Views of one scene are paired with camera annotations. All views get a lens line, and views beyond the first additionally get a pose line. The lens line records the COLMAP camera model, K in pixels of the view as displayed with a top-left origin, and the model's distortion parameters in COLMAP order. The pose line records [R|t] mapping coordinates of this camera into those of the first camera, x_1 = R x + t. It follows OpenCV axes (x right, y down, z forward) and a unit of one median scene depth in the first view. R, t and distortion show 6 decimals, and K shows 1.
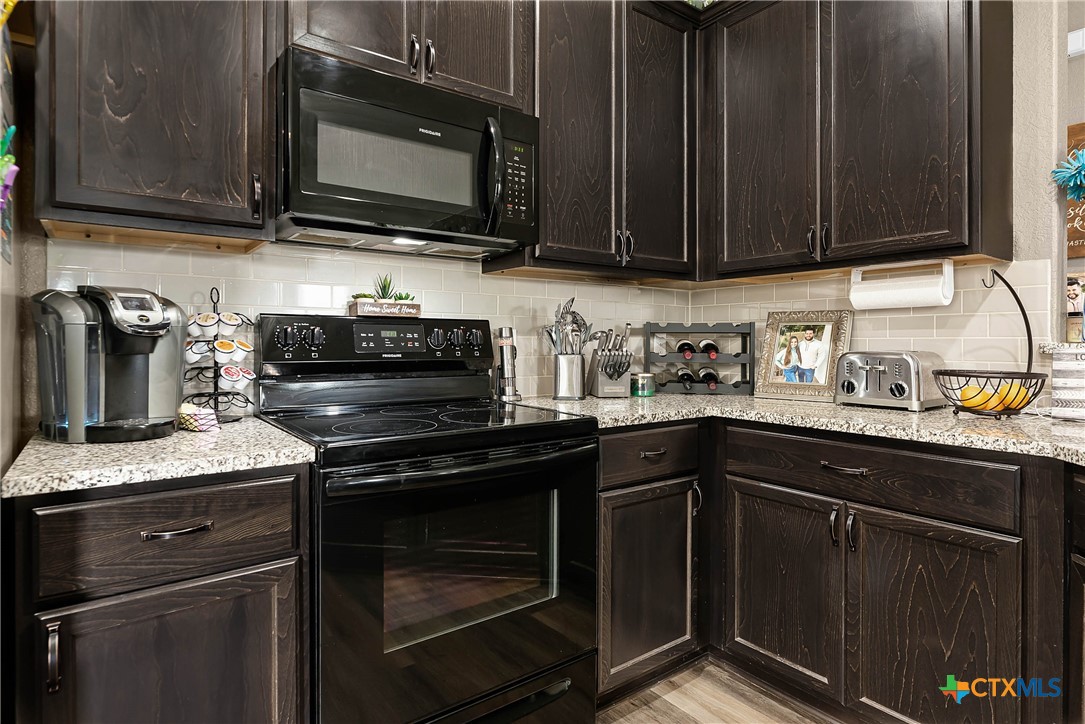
lens RADIAL K [[604.7, 0, 549.5], [0, 604.7, 344.5], [0, 0, 1]] dist [0.006390, -0.003141]
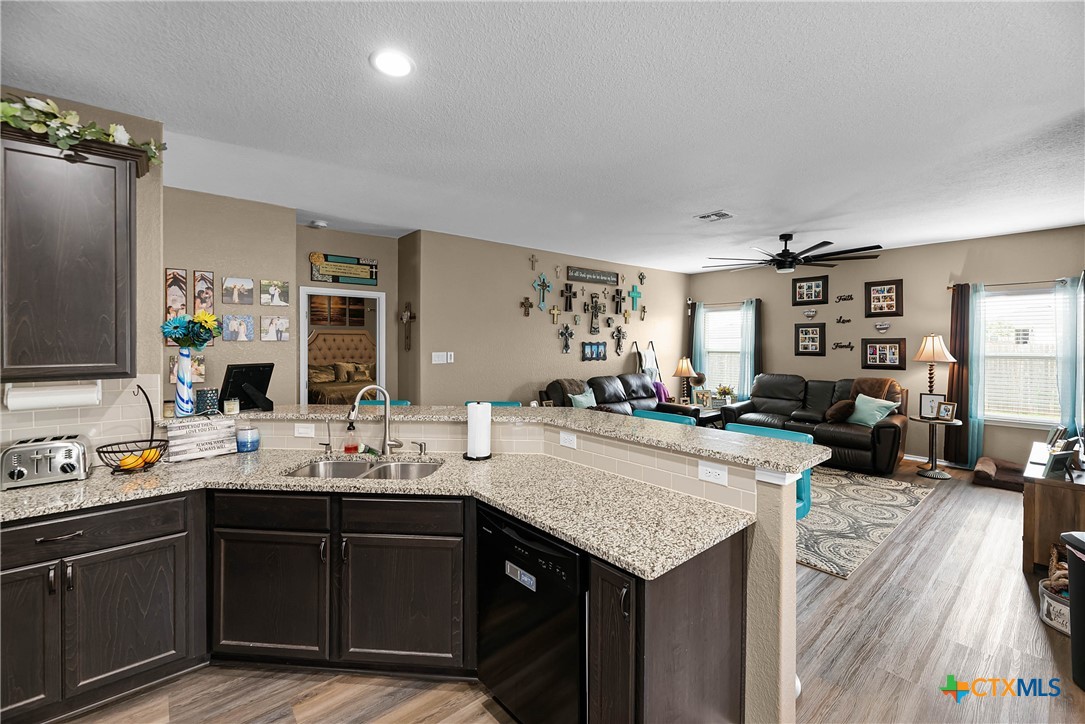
lens RADIAL K [[451.7, 0, 536.6], [0, 451.7, 343.0], [0, 0, 1]] dist [0.000341, -0.000343]
pose [[-0.052117, -0.002984, 0.998637, -0.567090], [0.006738, 0.999972, 0.003340, -0.222549], [-0.998618, 0.006902, -0.052096, -0.060582]]
